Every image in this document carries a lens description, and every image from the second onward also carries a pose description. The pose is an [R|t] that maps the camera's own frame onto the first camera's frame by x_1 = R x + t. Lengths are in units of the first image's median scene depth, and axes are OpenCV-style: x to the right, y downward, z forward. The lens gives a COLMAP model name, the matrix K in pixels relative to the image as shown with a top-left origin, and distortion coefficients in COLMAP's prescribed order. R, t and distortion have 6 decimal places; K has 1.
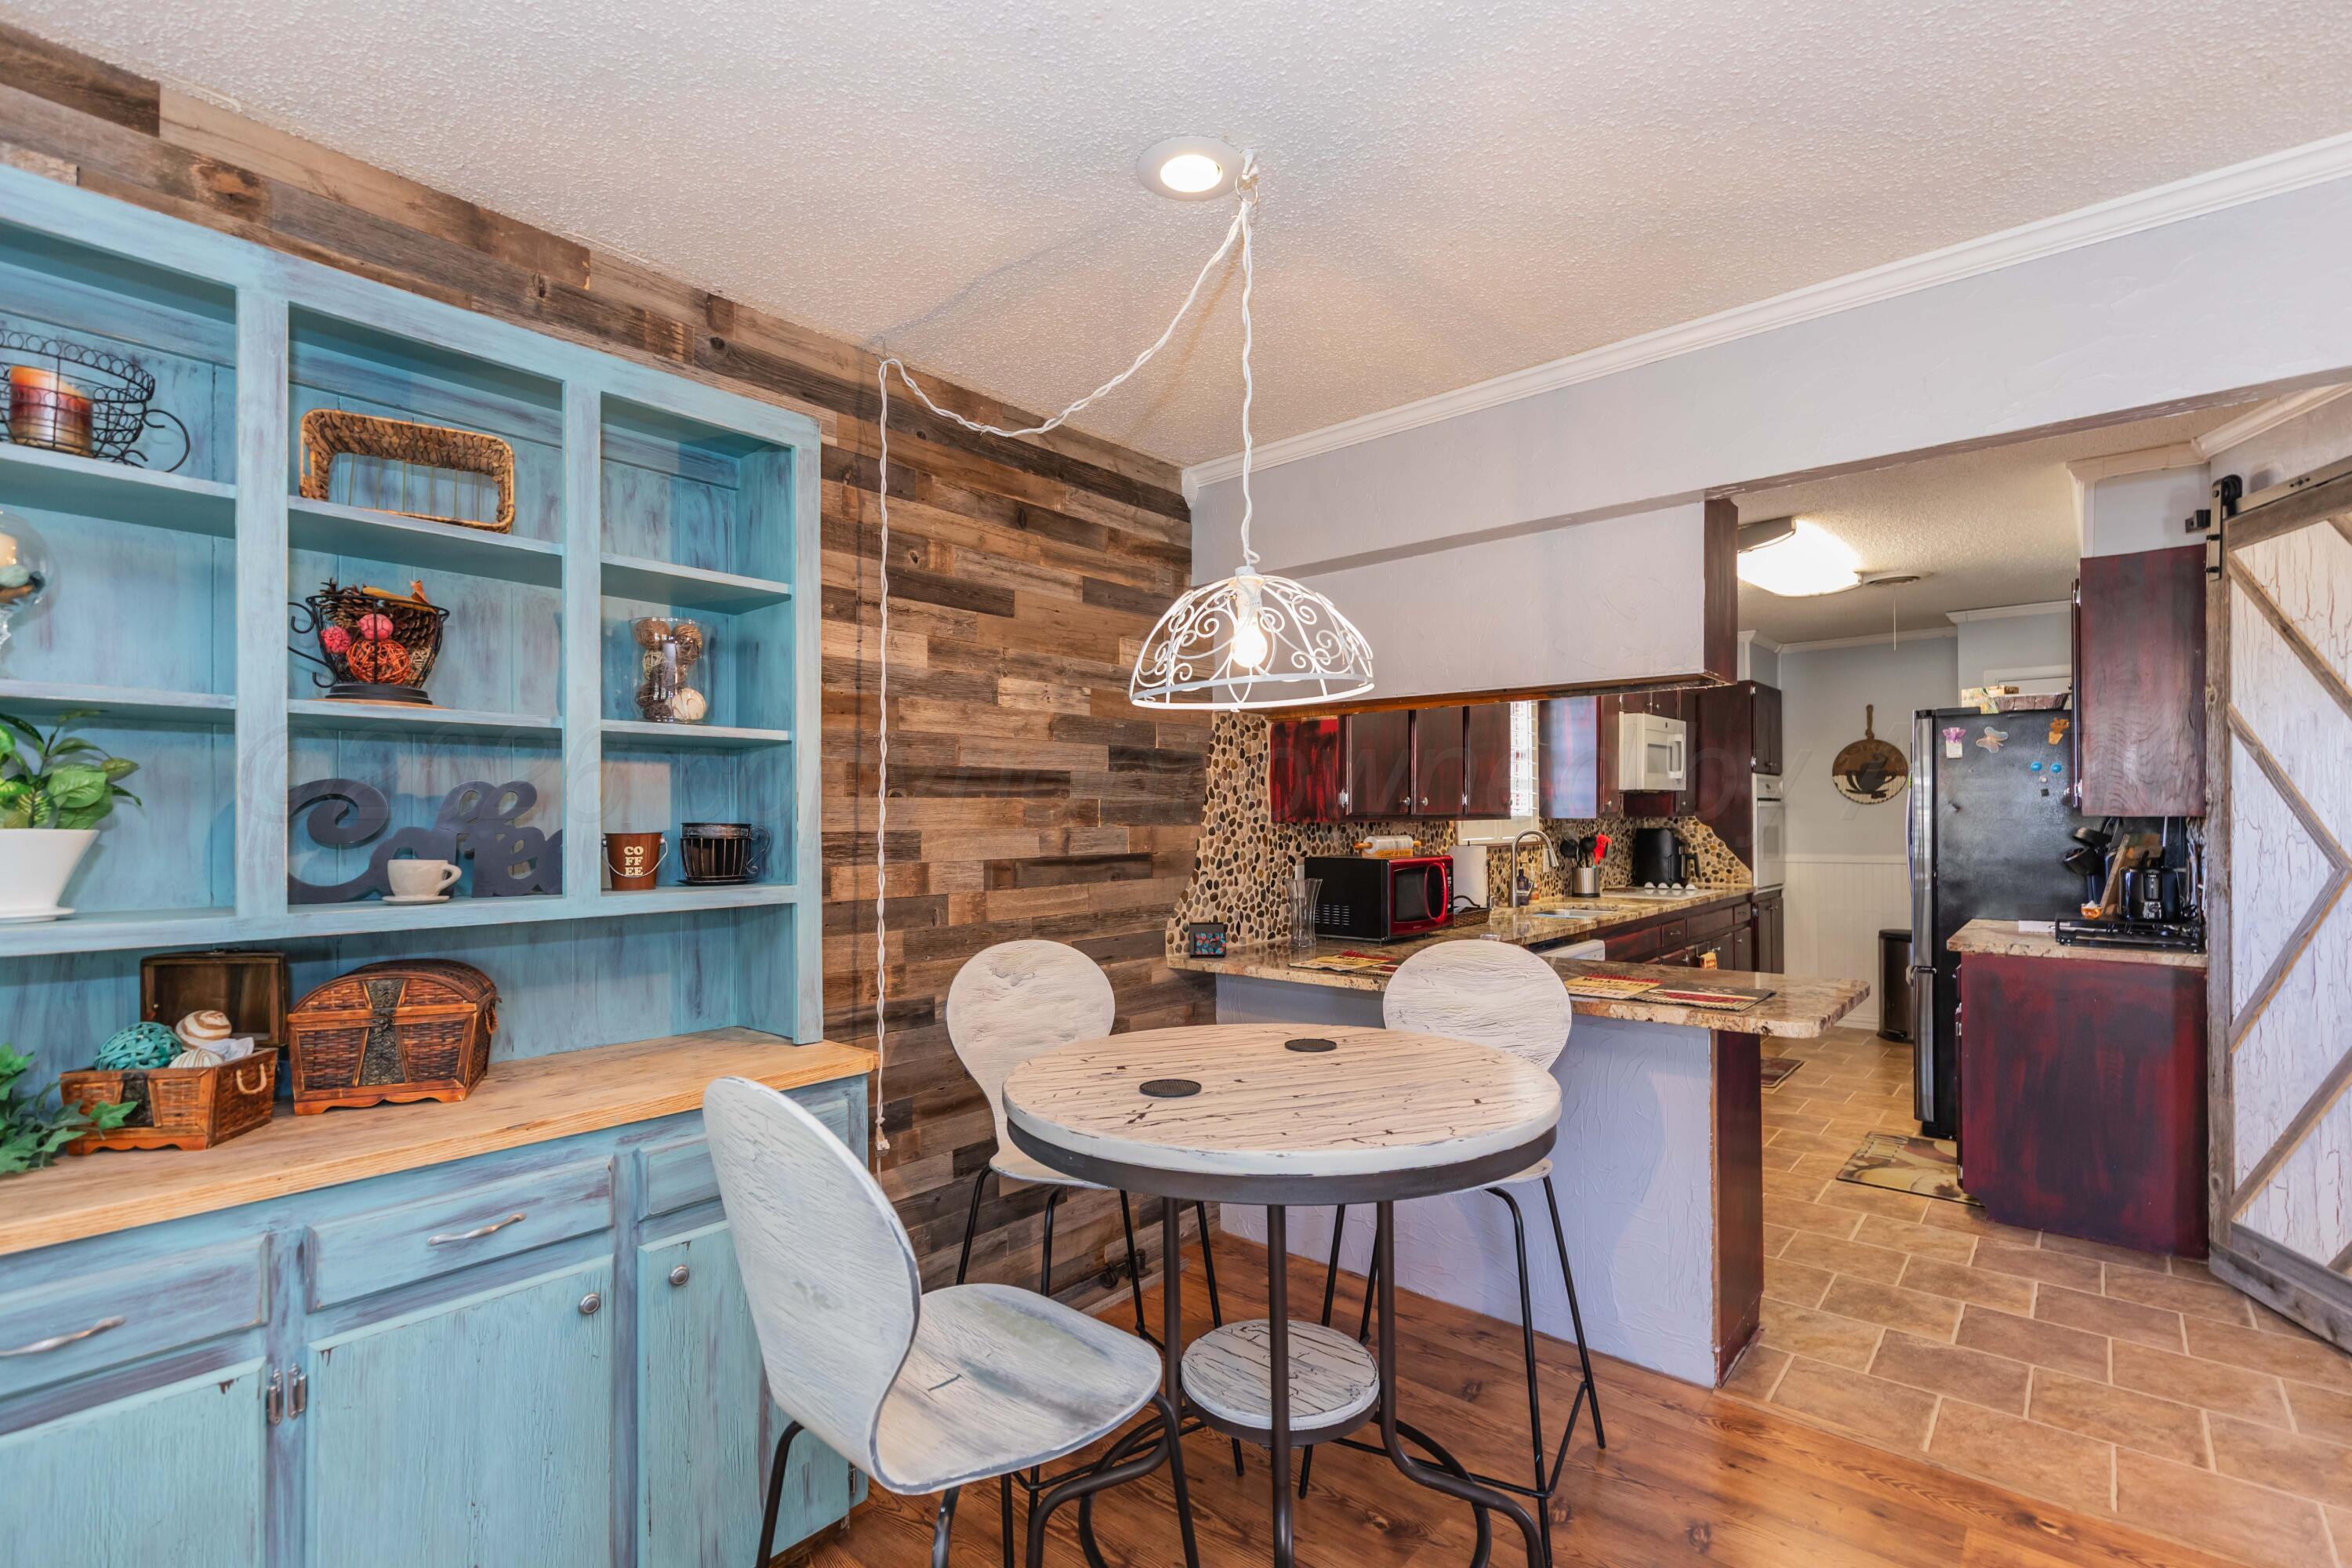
lens RADIAL K [[1071.7, 0, 1191.2], [0, 1071.7, 811.4], [0, 0, 1]] dist [0.000990, 0.000191]
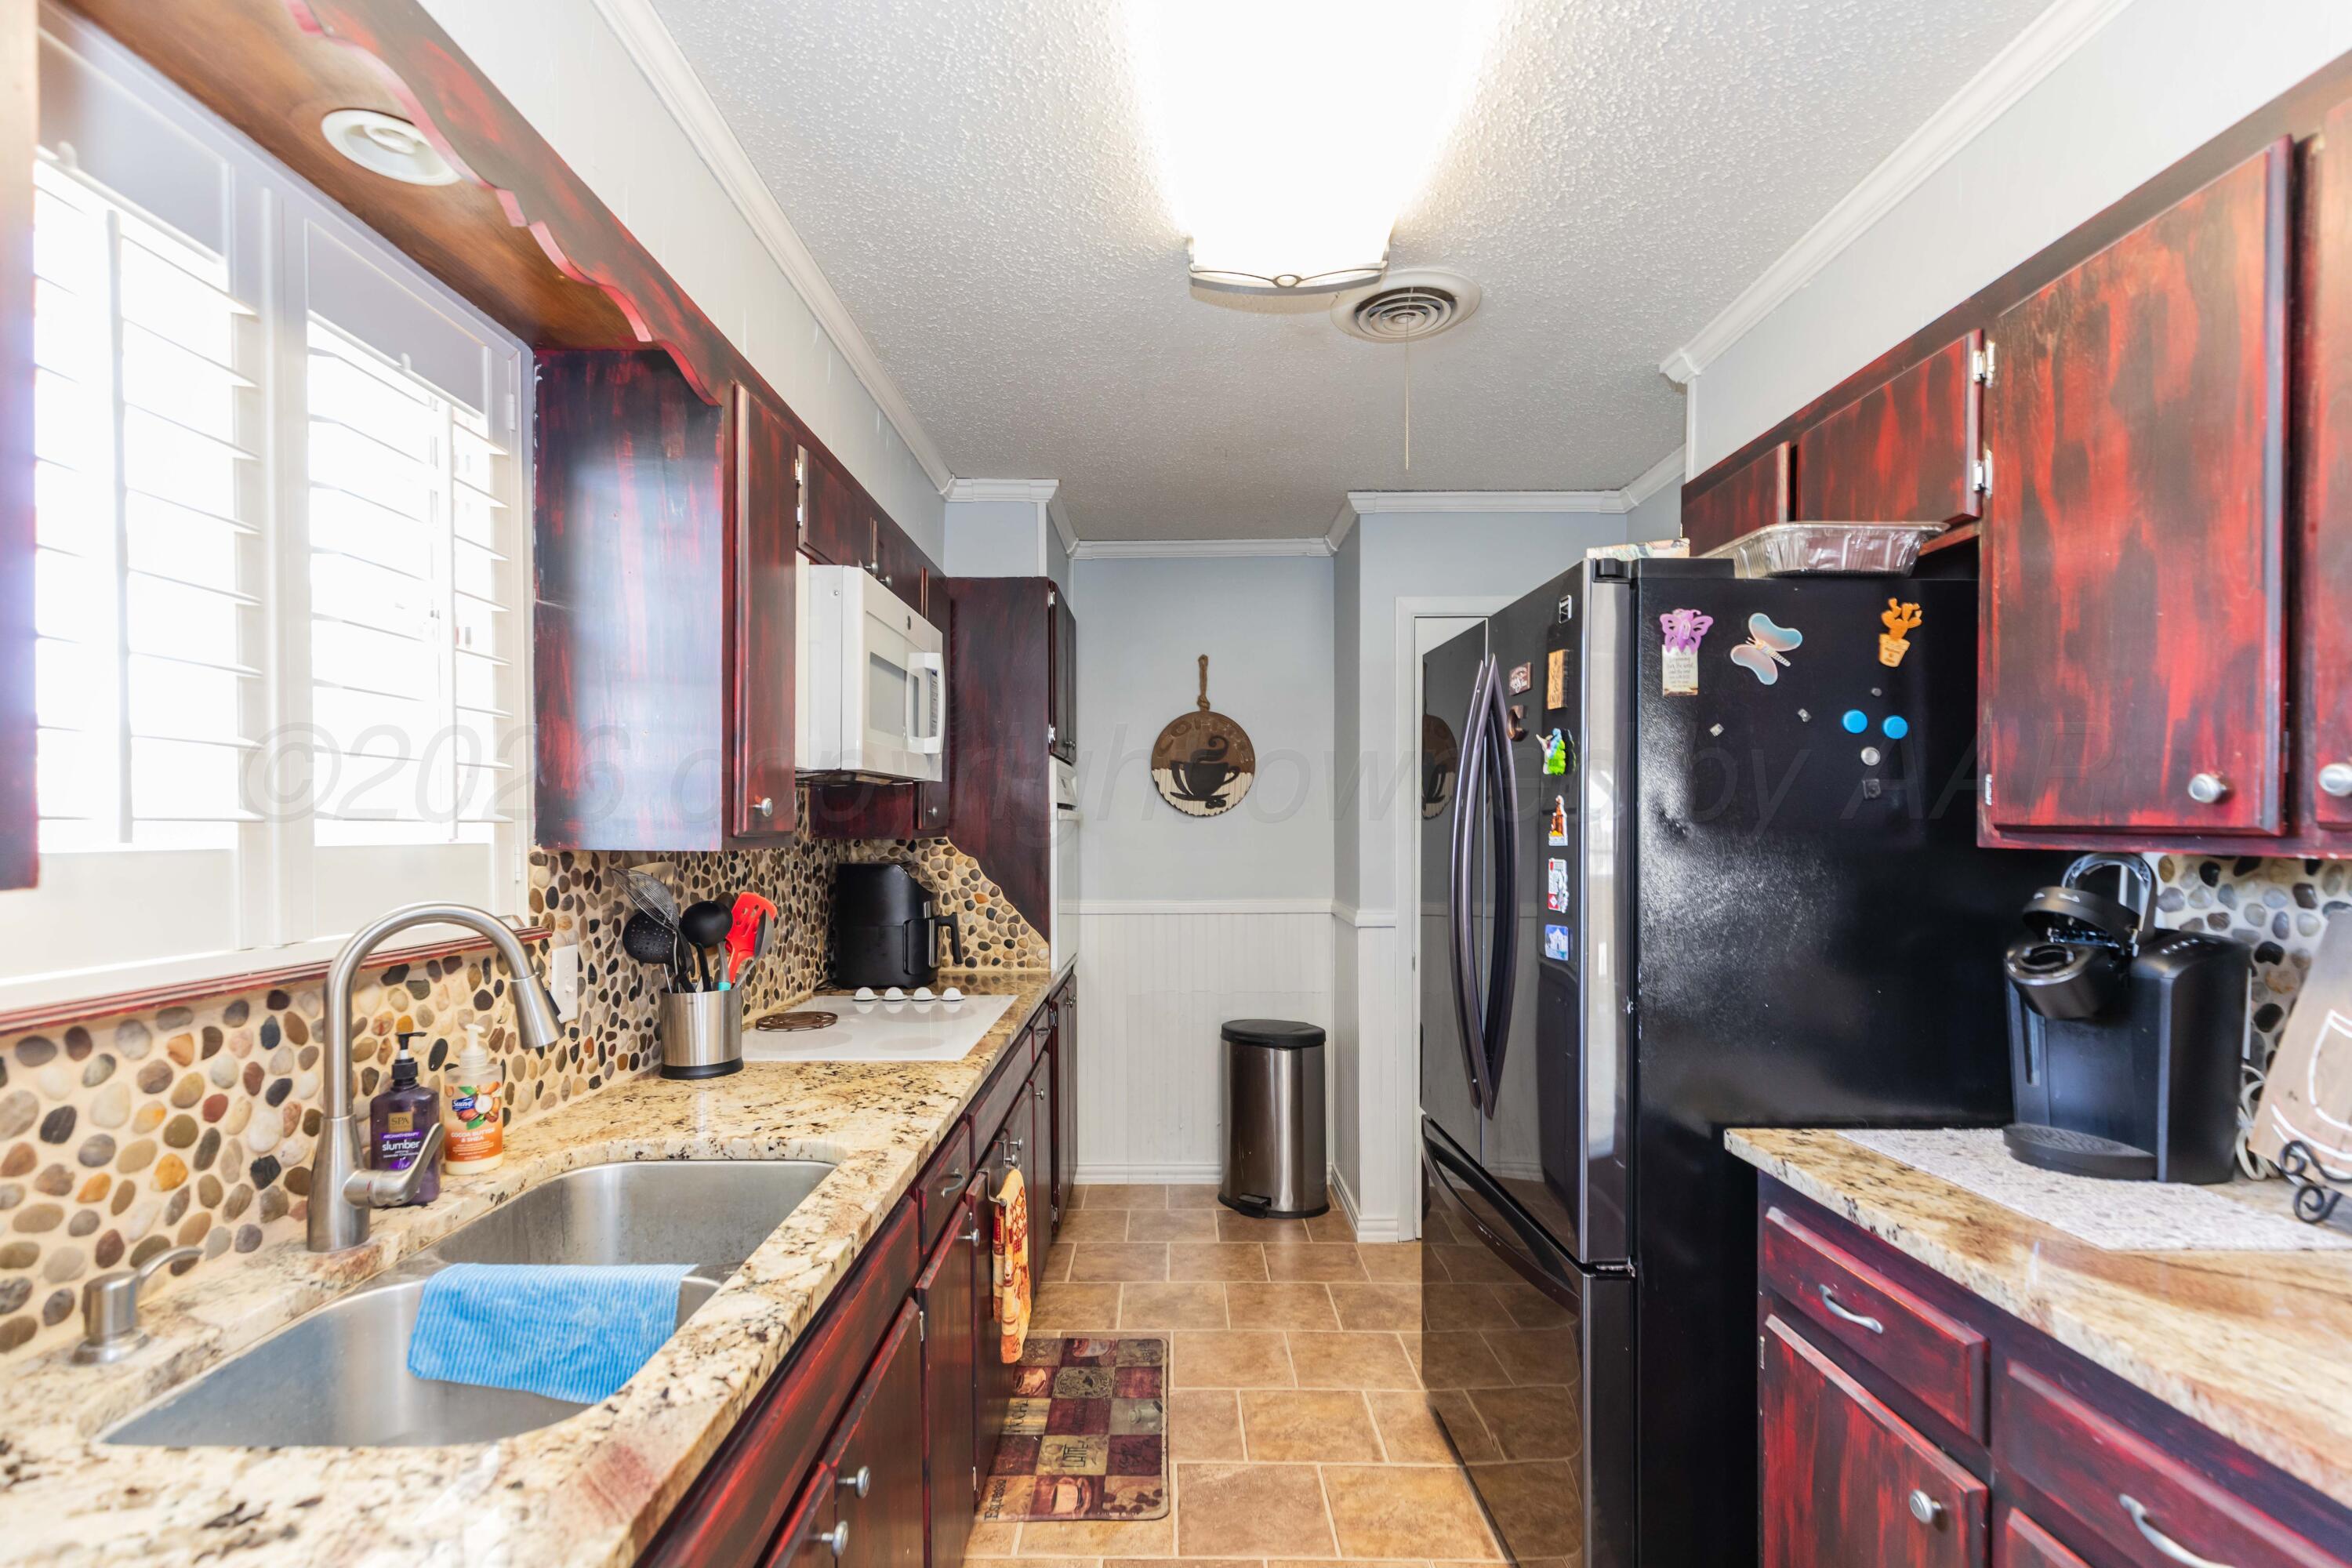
lens RADIAL K [[1064.9, 0, 1140.6], [0, 1064.9, 829.2], [0, 0, 1]] dist [-0.000154, -0.000349]
pose [[0.779709, 0.004619, 0.626125, 0.503743], [-0.007908, 0.999966, 0.002470, -0.002735], [-0.626092, -0.006877, 0.779719, 1.228885]]
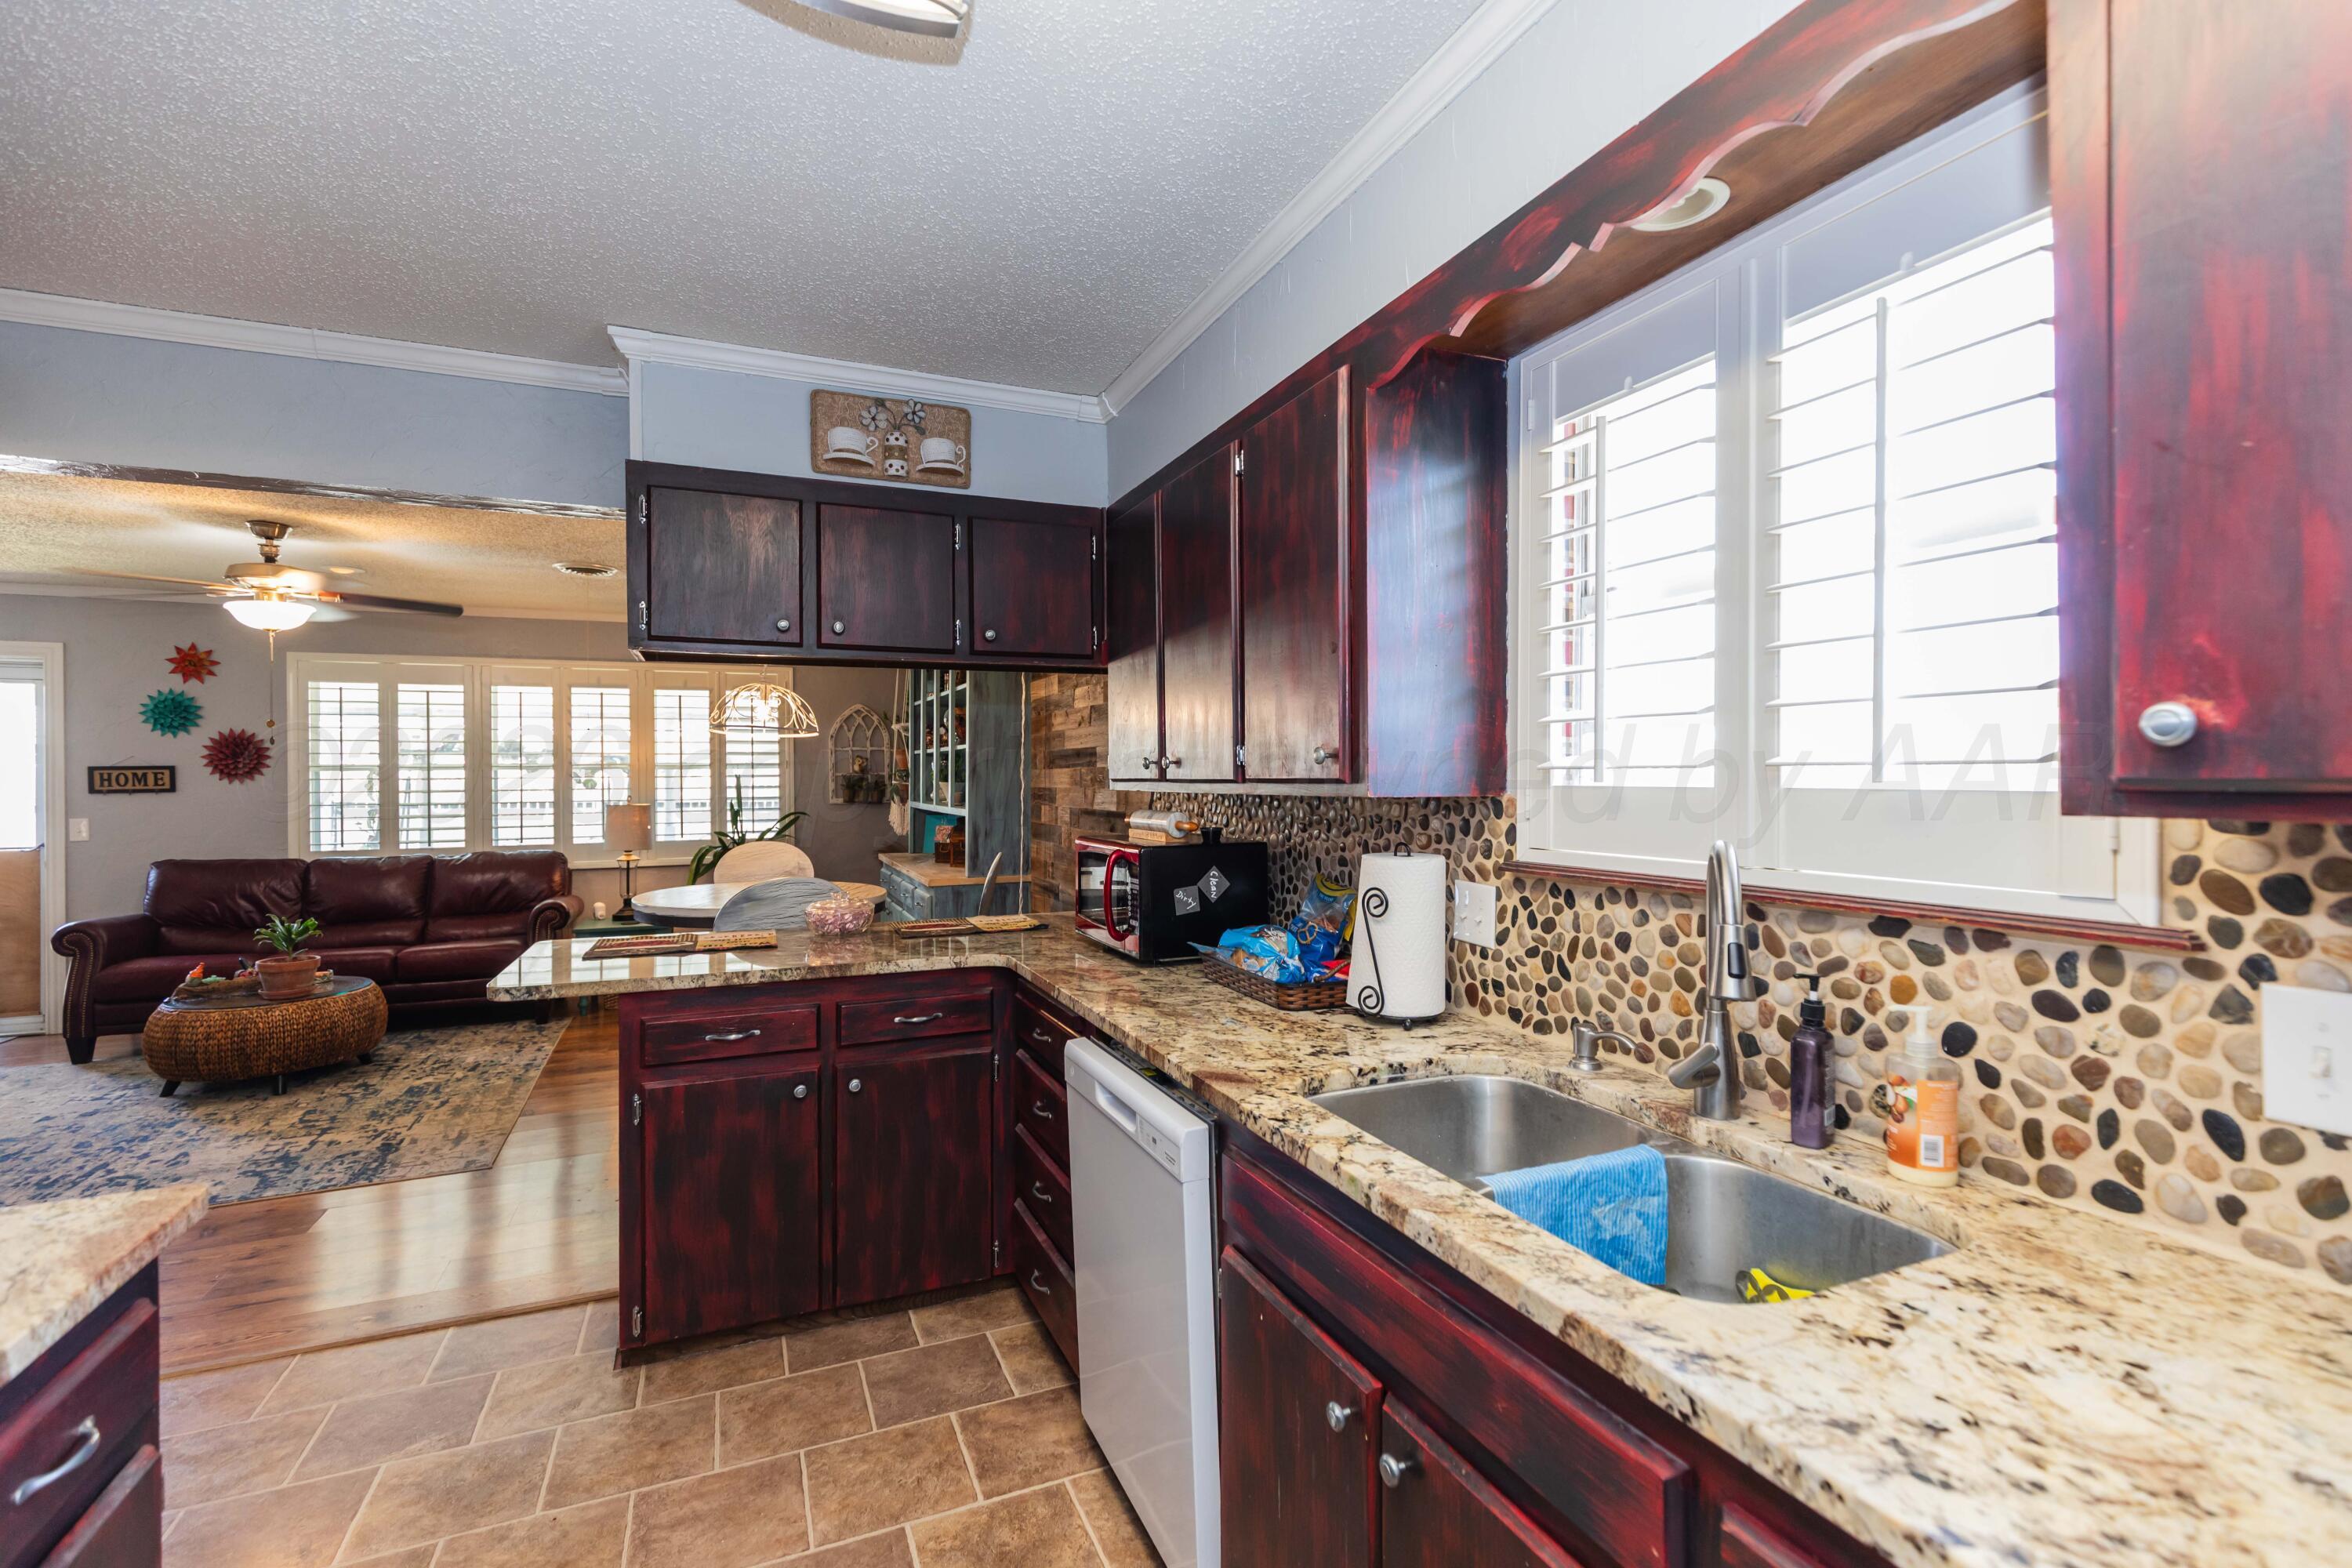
lens RADIAL K [[1058.7, 0, 1192.6], [0, 1058.7, 785.2], [0, 0, 1]] dist [0.018405, -0.005670]
pose [[-0.438094, 0.016766, -0.898773, 1.055754], [0.013340, 0.999837, 0.012148, -0.002967], [0.898830, -0.006668, -0.438246, 1.724422]]
